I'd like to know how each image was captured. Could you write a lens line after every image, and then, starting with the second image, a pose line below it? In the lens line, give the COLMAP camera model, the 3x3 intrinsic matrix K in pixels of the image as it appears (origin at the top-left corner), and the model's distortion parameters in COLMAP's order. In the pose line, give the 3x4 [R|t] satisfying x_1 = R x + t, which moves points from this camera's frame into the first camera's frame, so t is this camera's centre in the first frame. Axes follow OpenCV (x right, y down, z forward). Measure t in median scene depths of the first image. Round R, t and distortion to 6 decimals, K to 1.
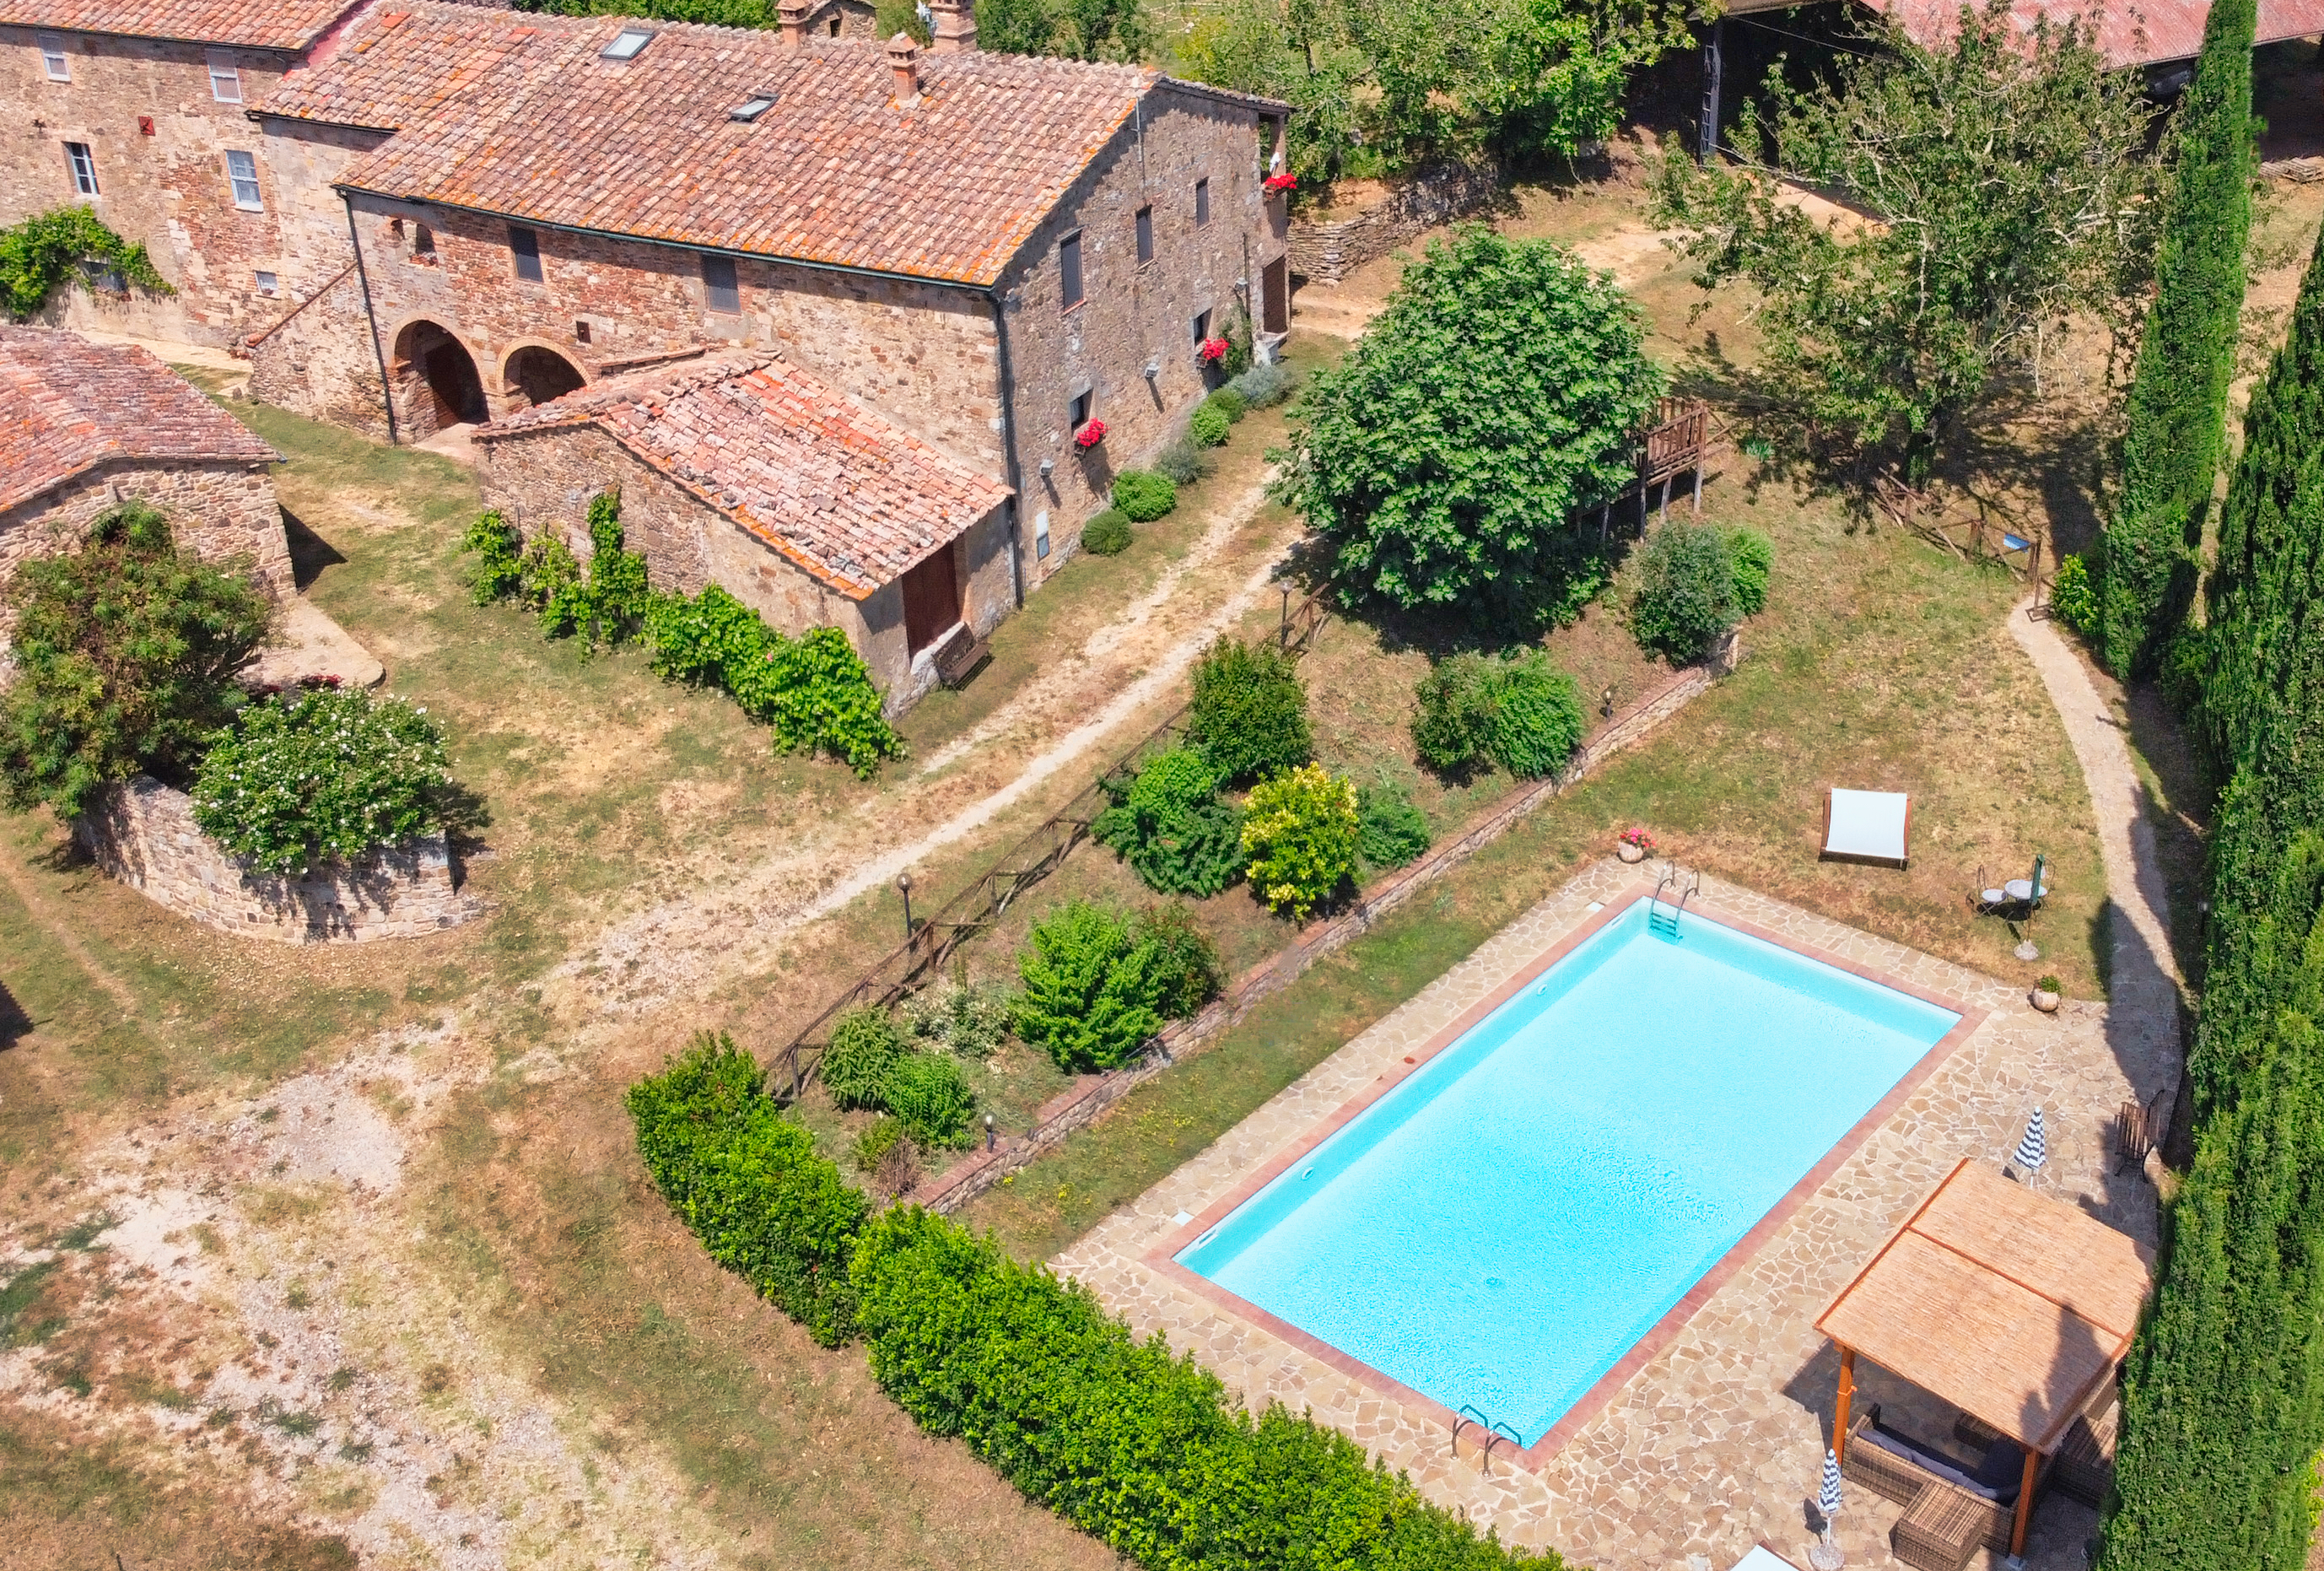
lens RADIAL K [[2538.8, 0, 1407.7], [0, 2538.8, 627.9], [0, 0, 1]] dist [0.010030, -0.054082]
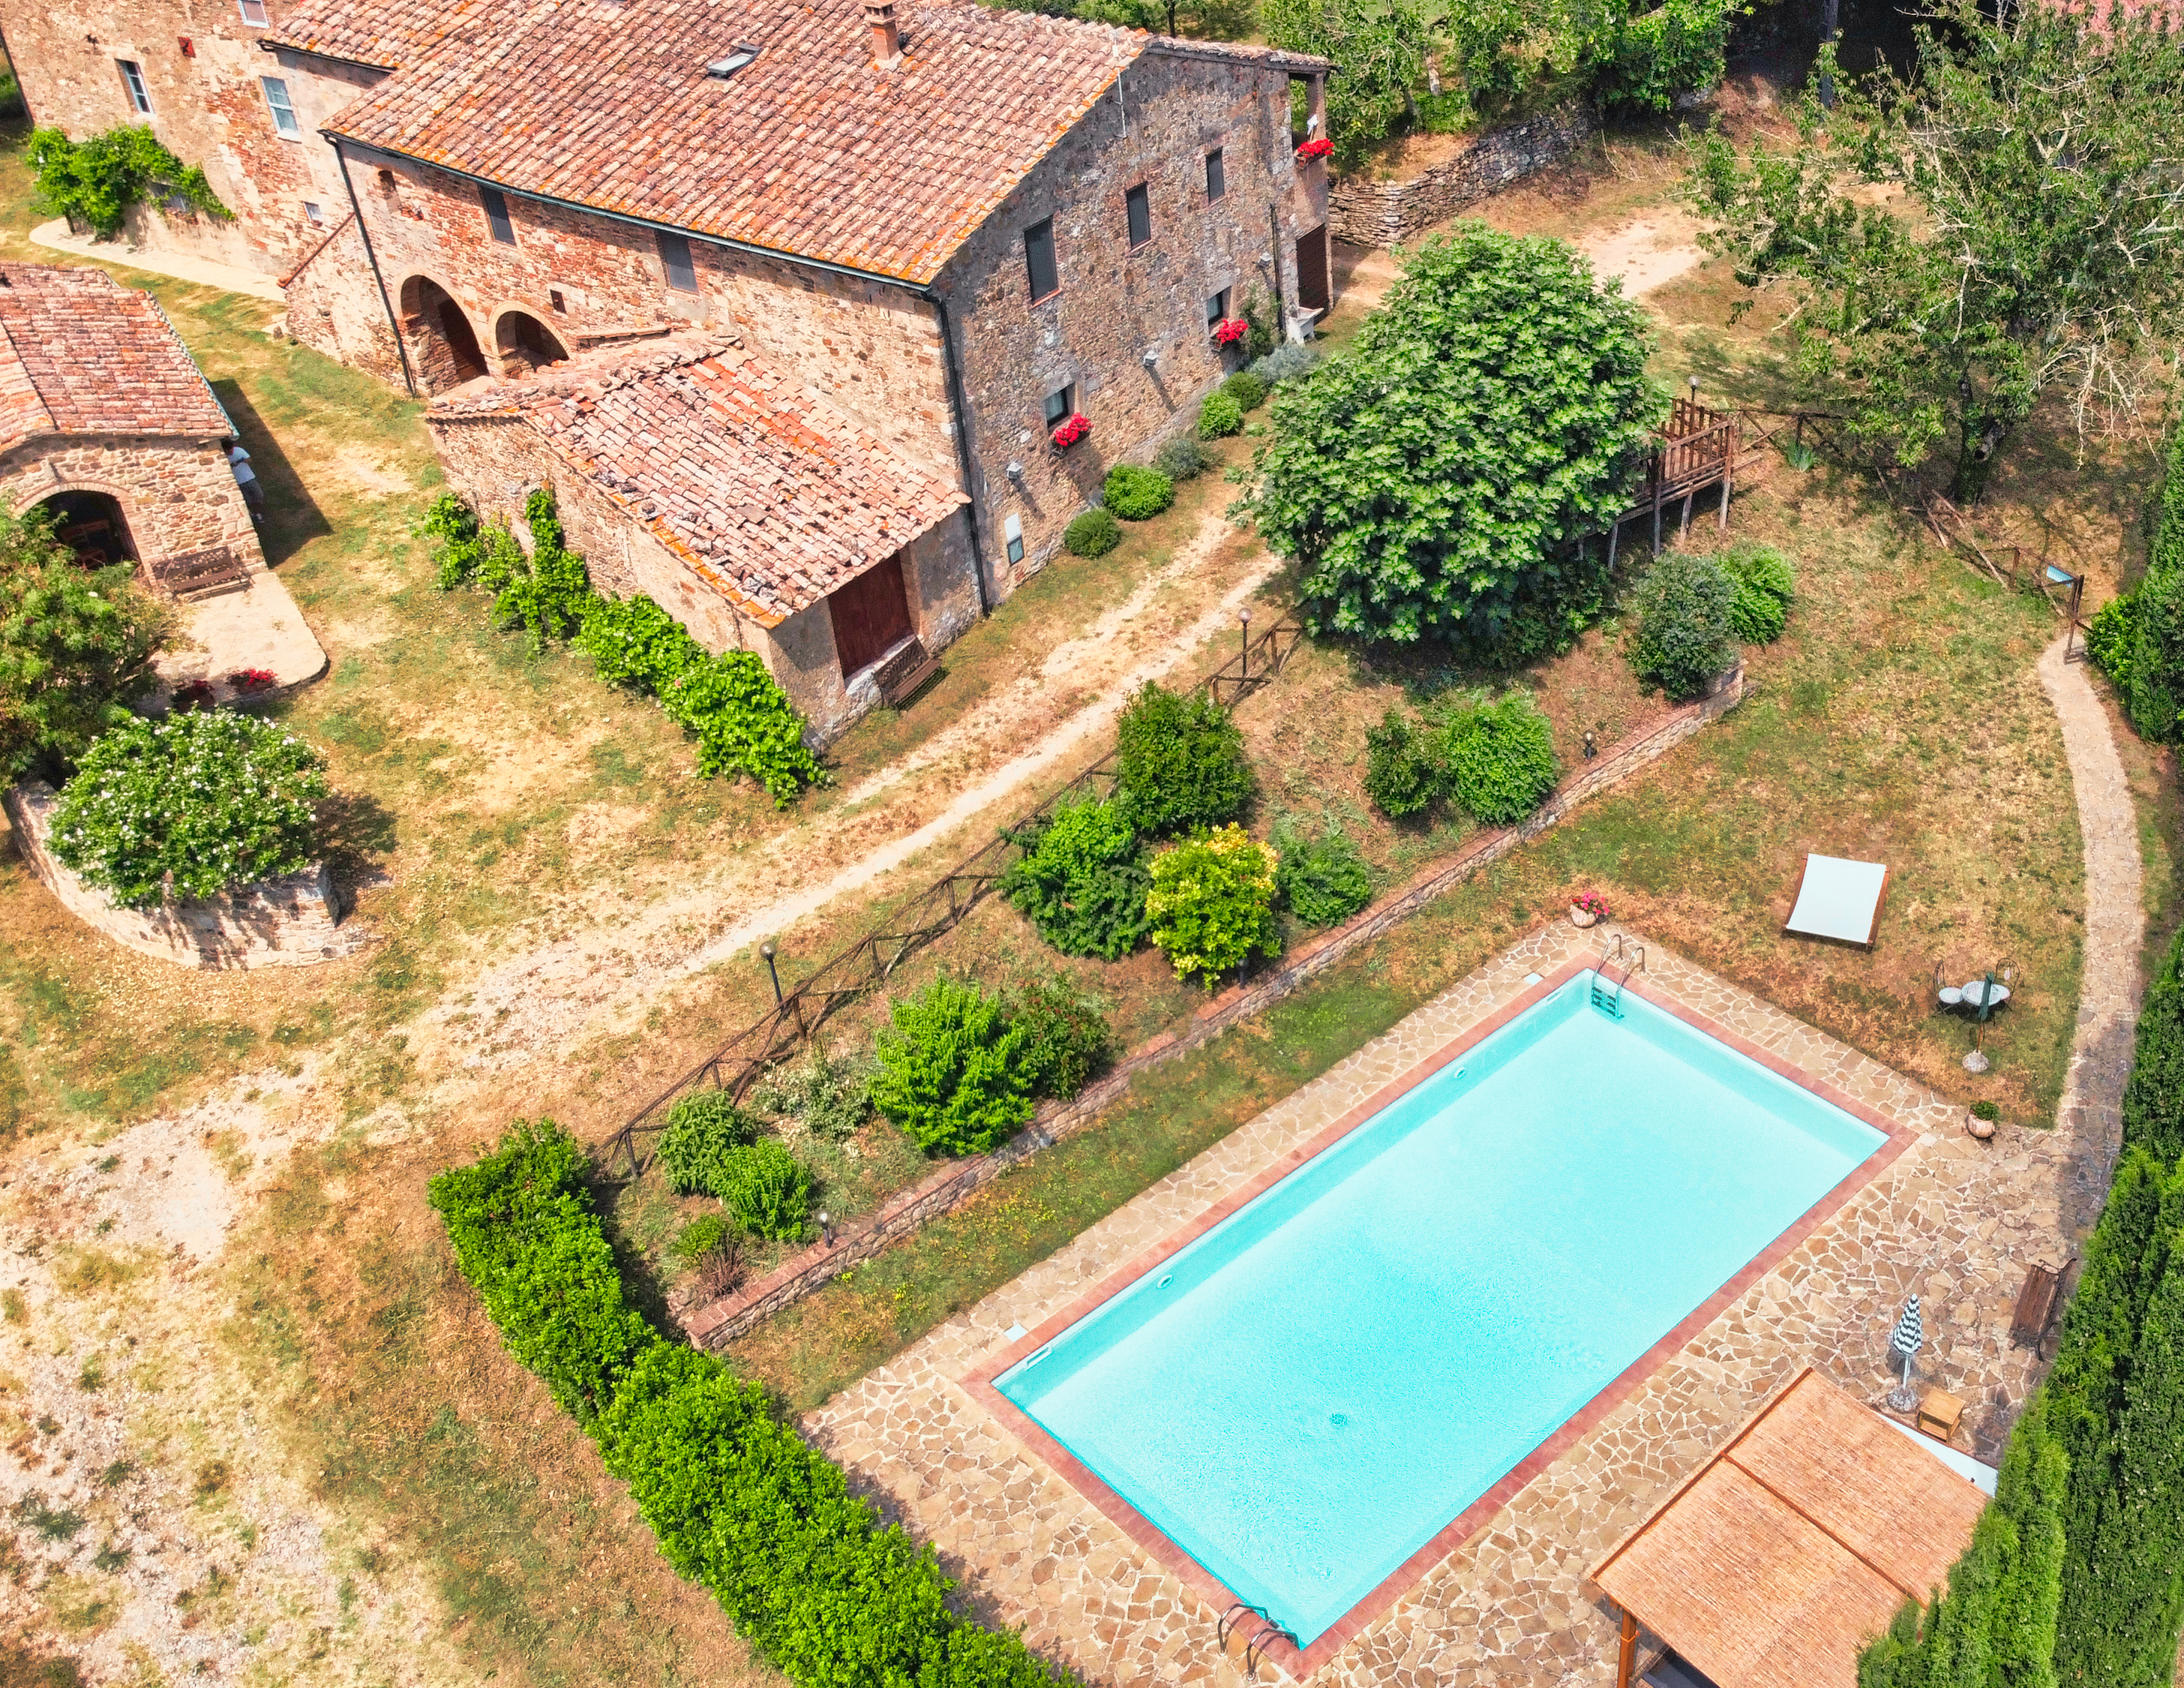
lens RADIAL K [[2252.0, 0, 1496.8], [0, 2252.0, 846.5], [0, 0, 1]] dist [0.005170, -0.015294]
pose [[0.995713, 0.055934, -0.073666, 0.116306], [-0.042511, 0.984074, 0.172602, -0.082865], [0.082147, -0.168730, 0.982233, 0.166943]]
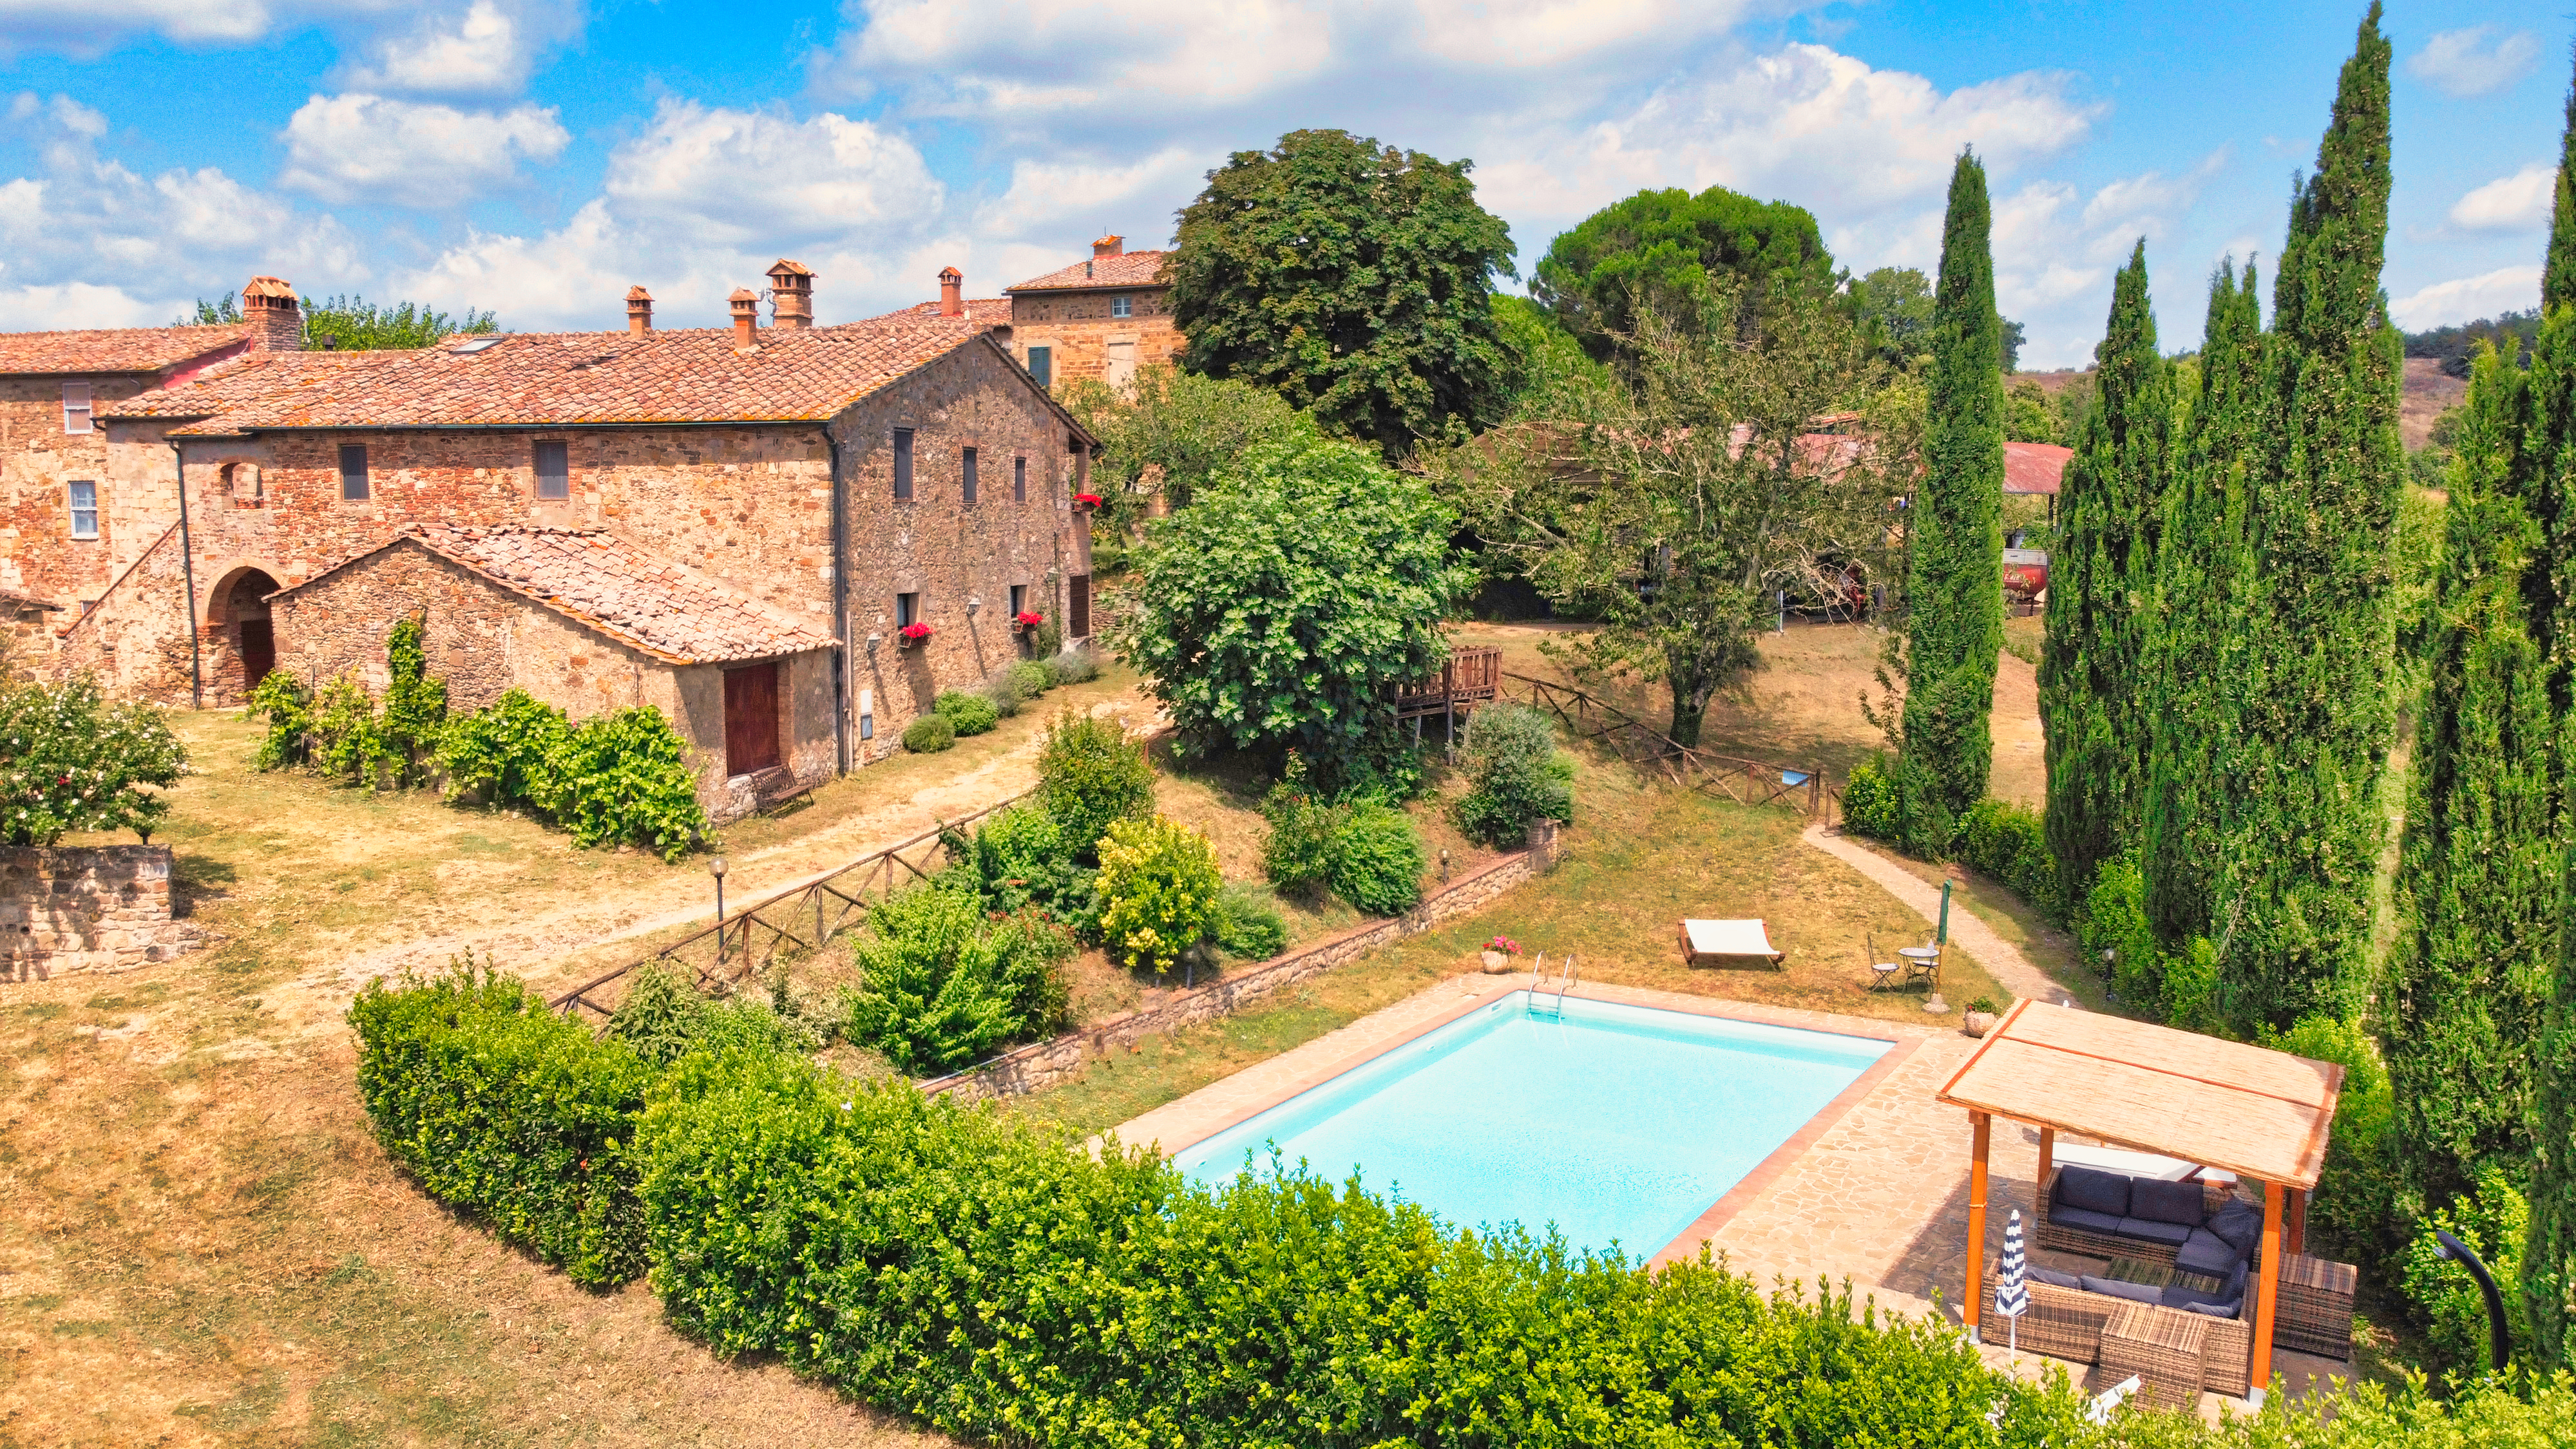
lens RADIAL K [[1954.3, 0, 1288.0], [0, 1954.3, 724.5], [0, 0, 1]] dist [-0.000201, -0.011267]
pose [[0.994779, -0.008275, 0.101720, -0.062308], [0.041327, 0.943993, -0.327368, 0.239477], [-0.093314, 0.329863, 0.939406, 0.292321]]
